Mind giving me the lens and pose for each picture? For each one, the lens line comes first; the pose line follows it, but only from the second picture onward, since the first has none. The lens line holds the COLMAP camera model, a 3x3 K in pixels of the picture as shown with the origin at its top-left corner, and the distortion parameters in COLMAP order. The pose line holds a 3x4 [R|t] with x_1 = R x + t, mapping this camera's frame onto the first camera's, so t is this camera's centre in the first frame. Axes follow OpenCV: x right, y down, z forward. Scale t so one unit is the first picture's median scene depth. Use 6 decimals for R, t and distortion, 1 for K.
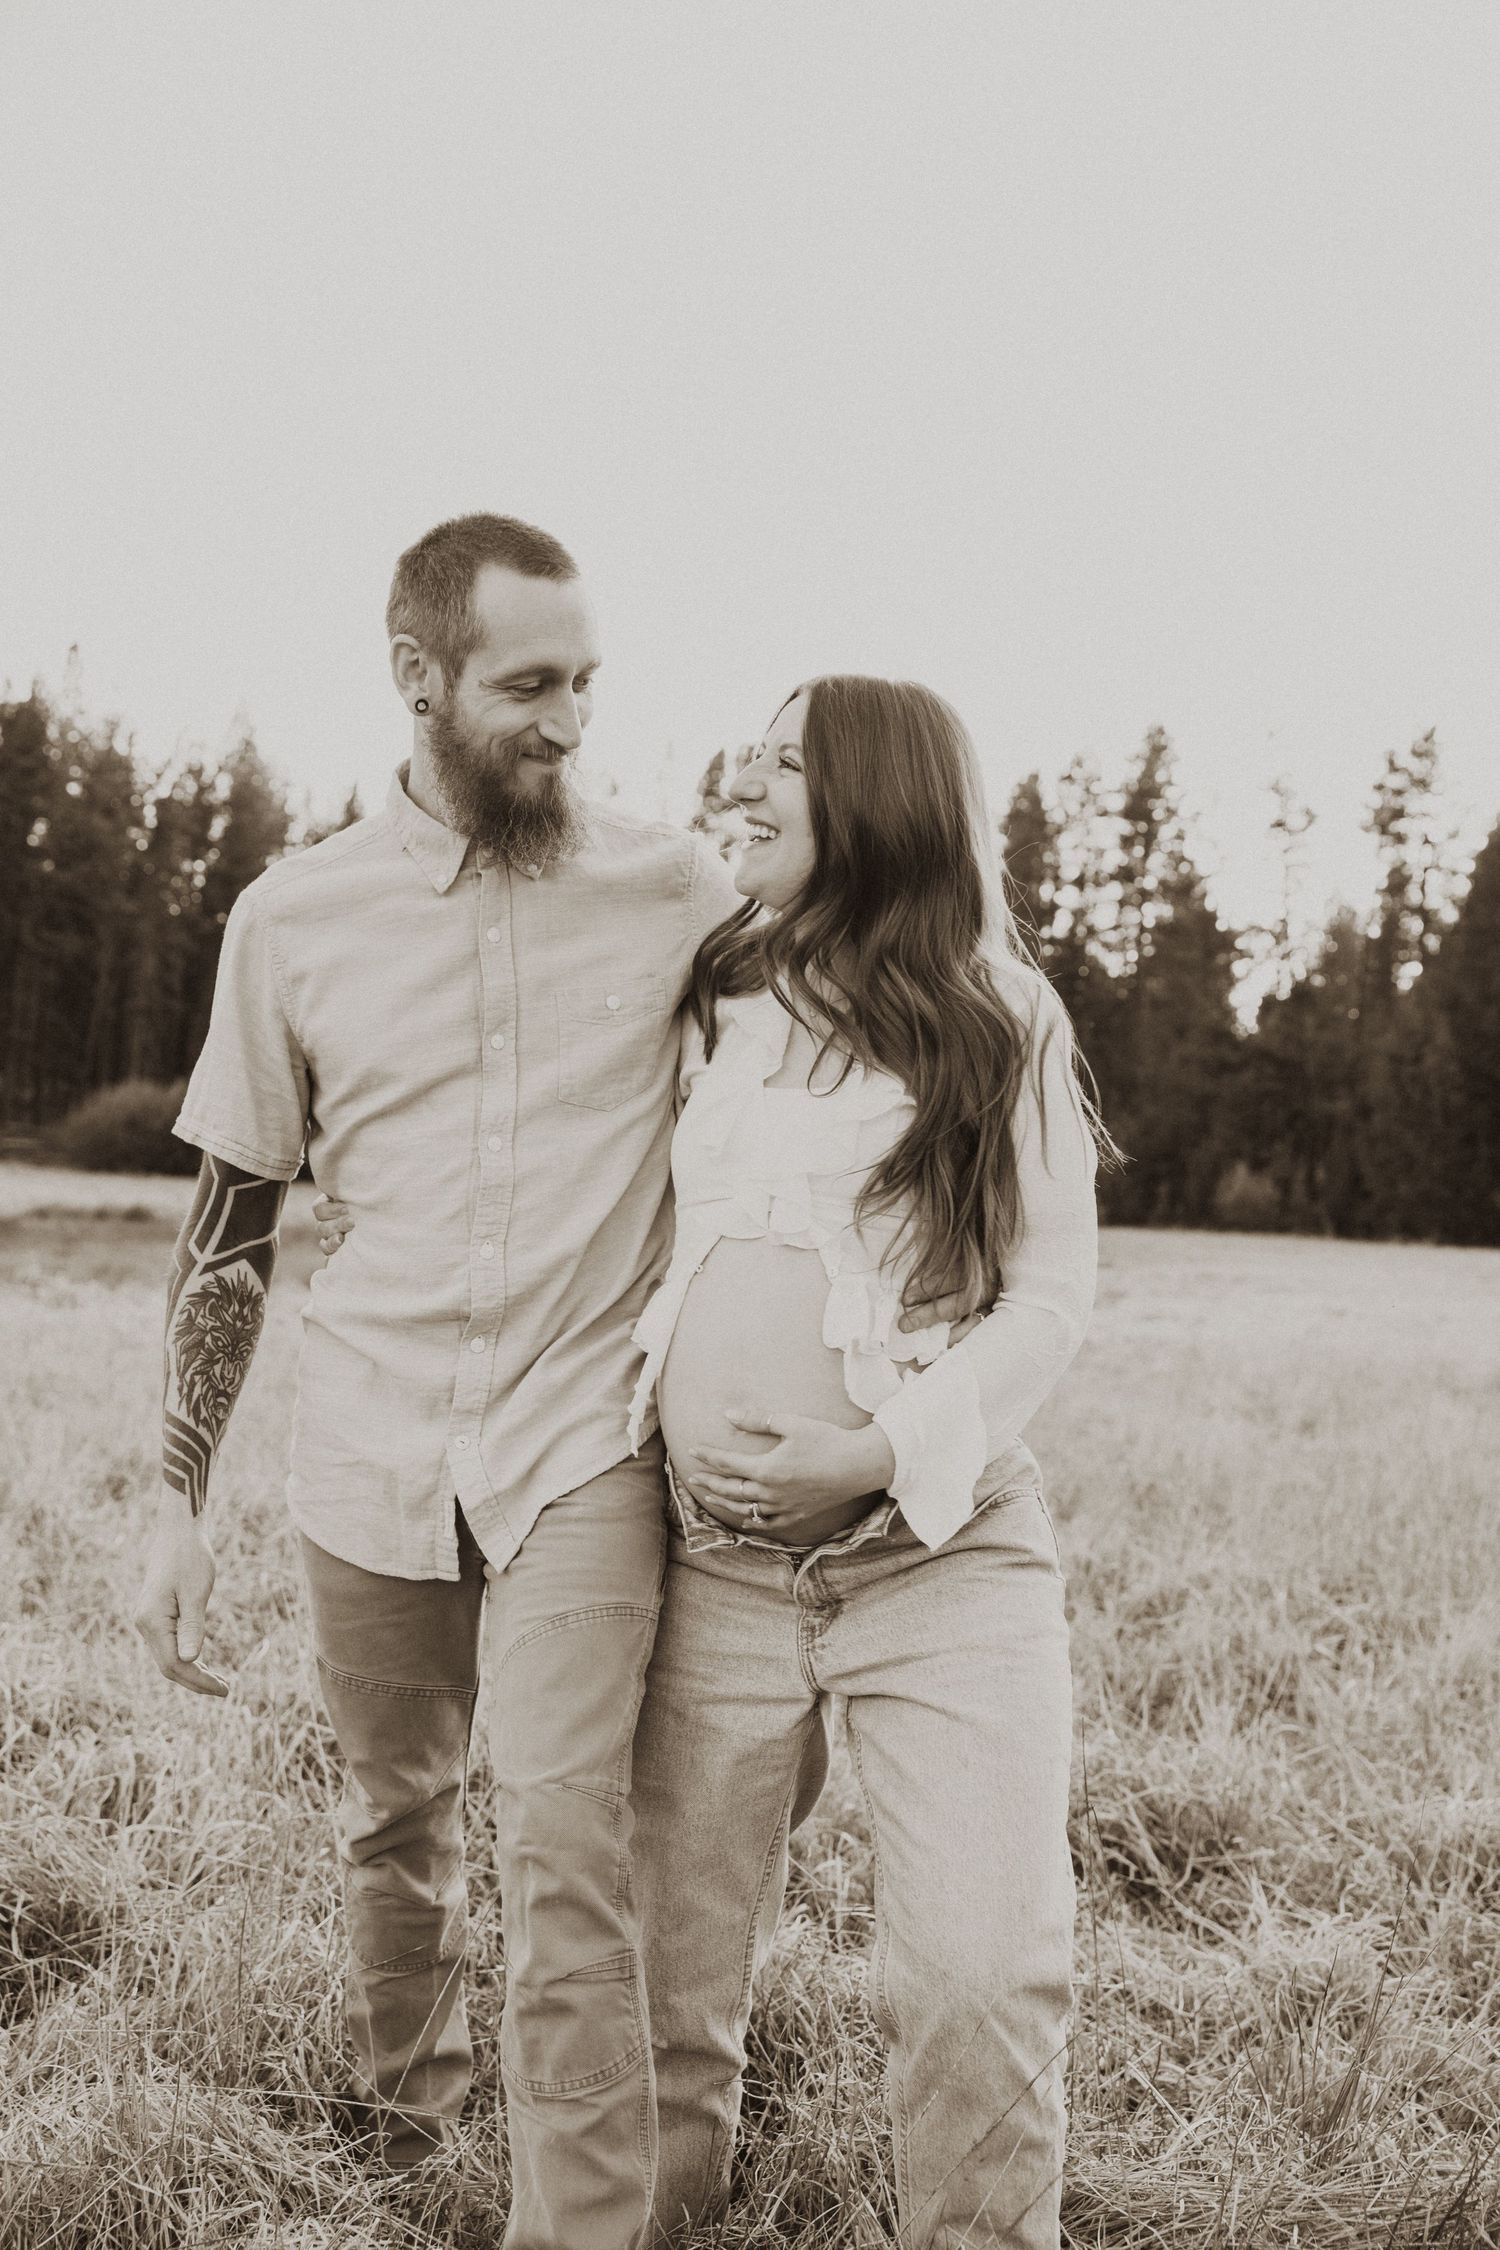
lens RADIAL K [[2255.3, 0, 743.9], [0, 2255.3, 1208.2], [0, 0, 1]] dist [-0.008381, 0.000000]
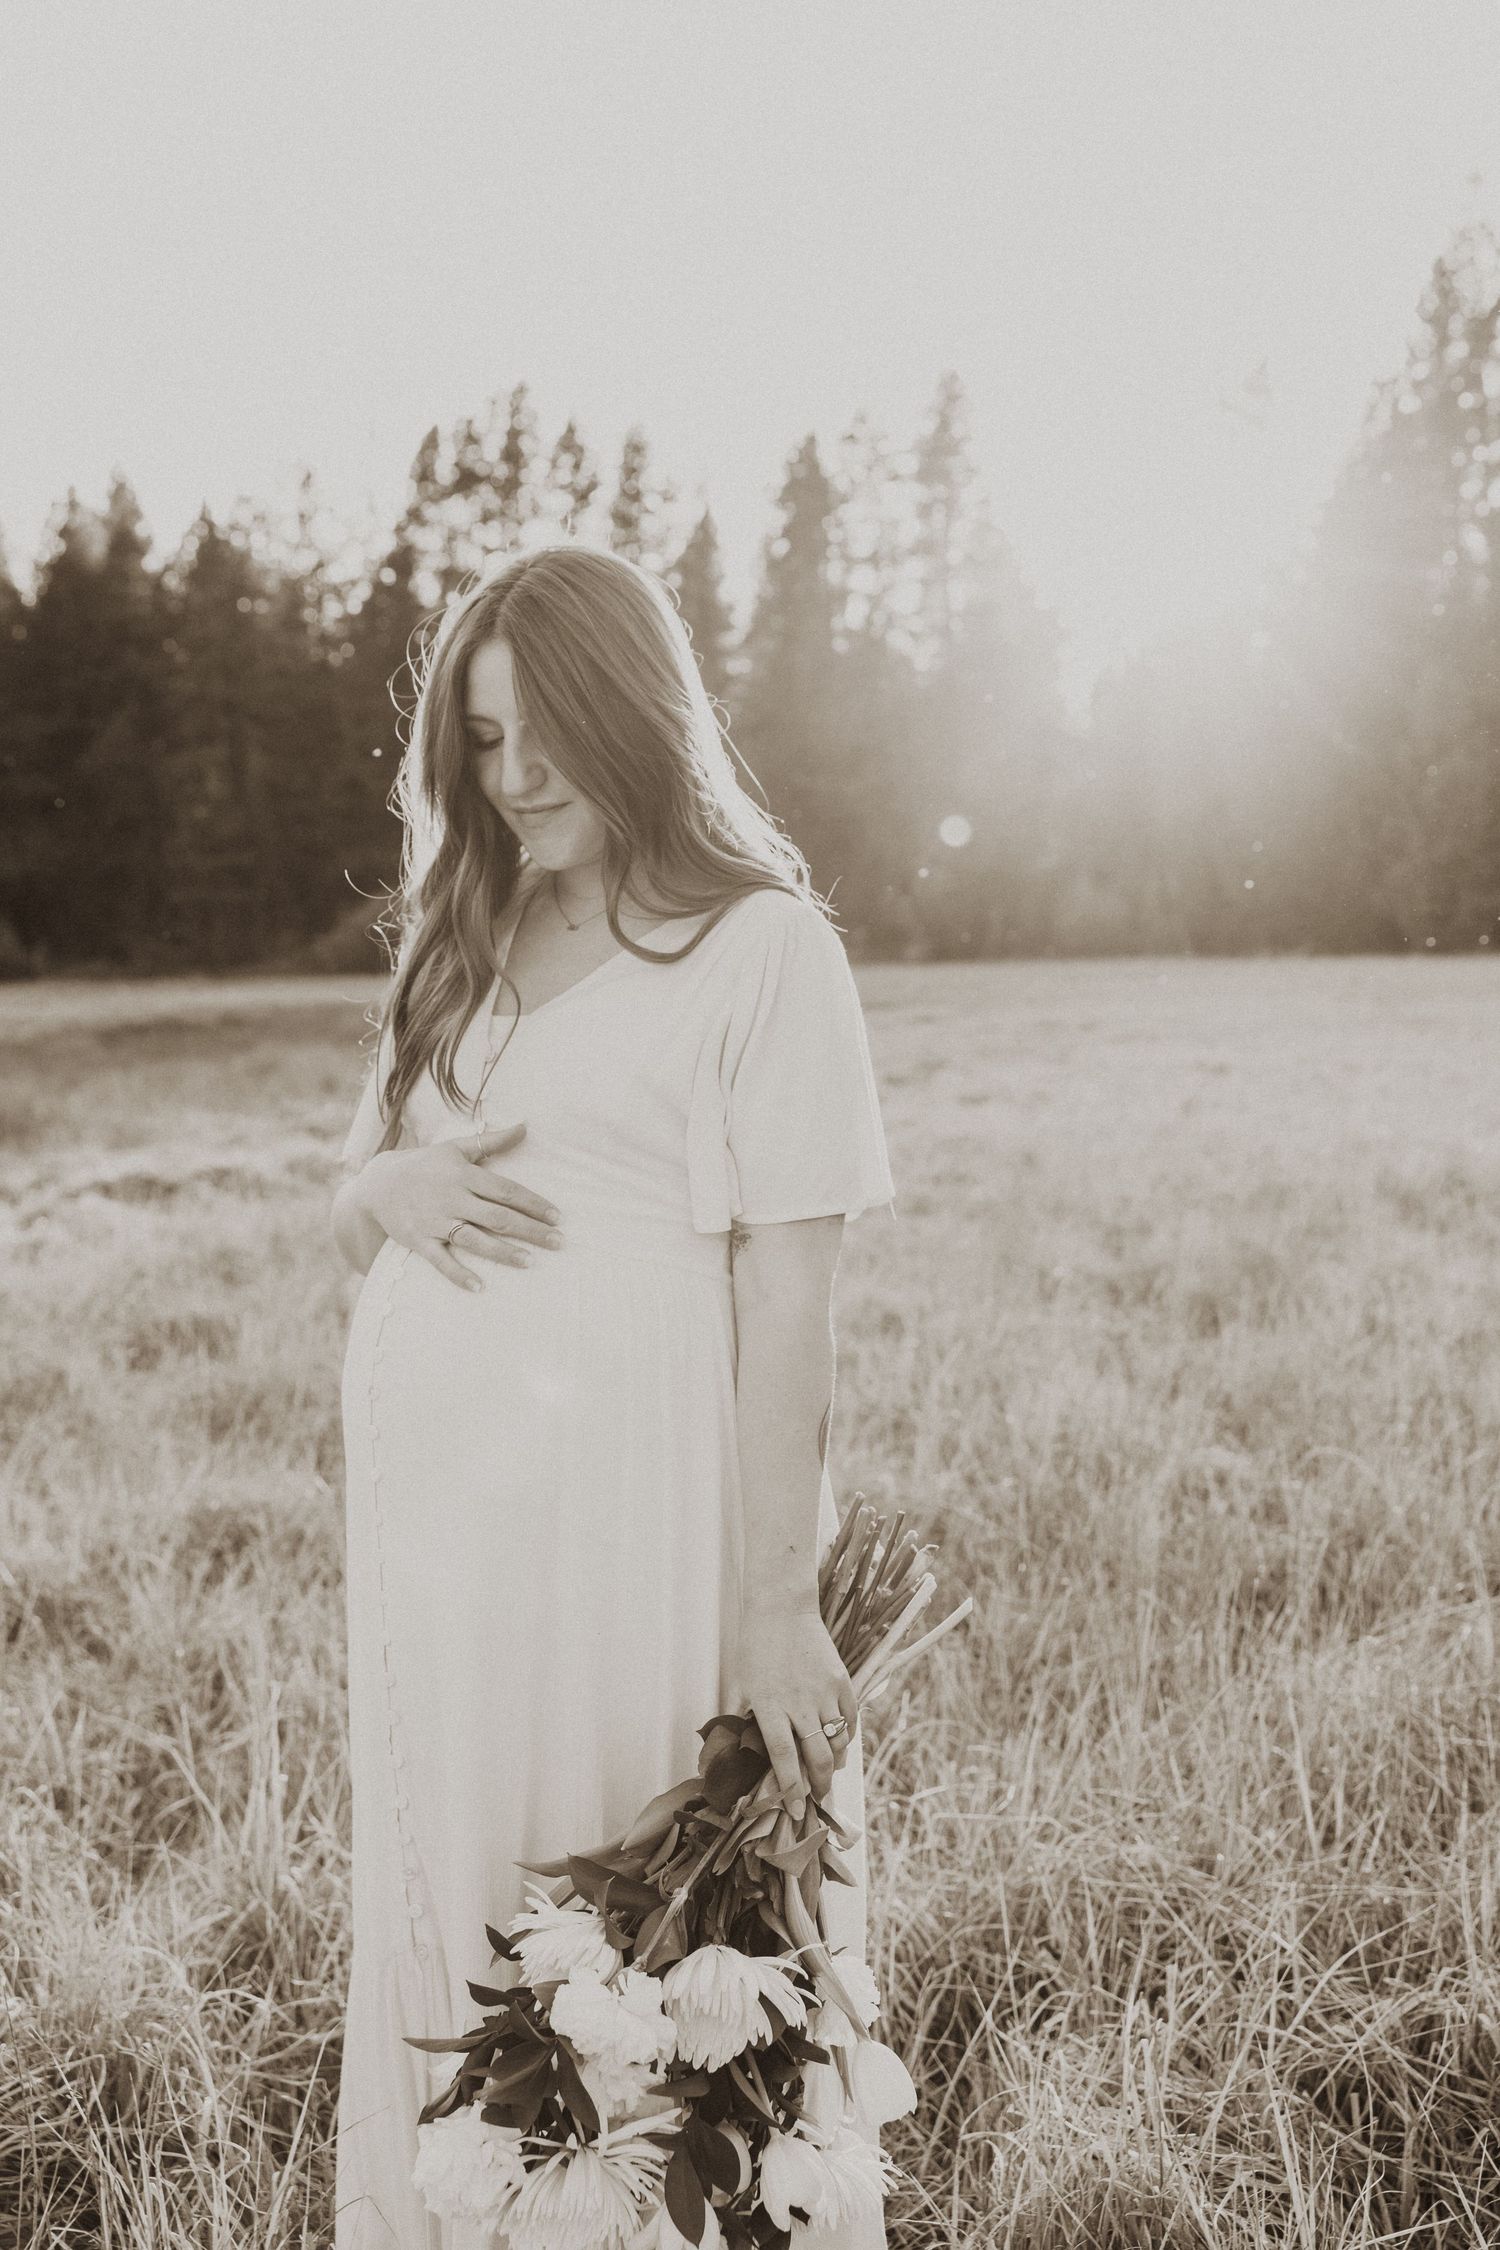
lens RADIAL K [[2255.3, 0, 830.7], [0, 2255.3, 1040.9], [0, 0, 1]] dist [-0.008381, 0.000000]
pose [[0.991943, -0.079796, 0.098399, 0.035031], [0.075459, 0.996039, 0.047038, -0.005335], [-0.101763, -0.039233, 0.994035, 0.149853]]
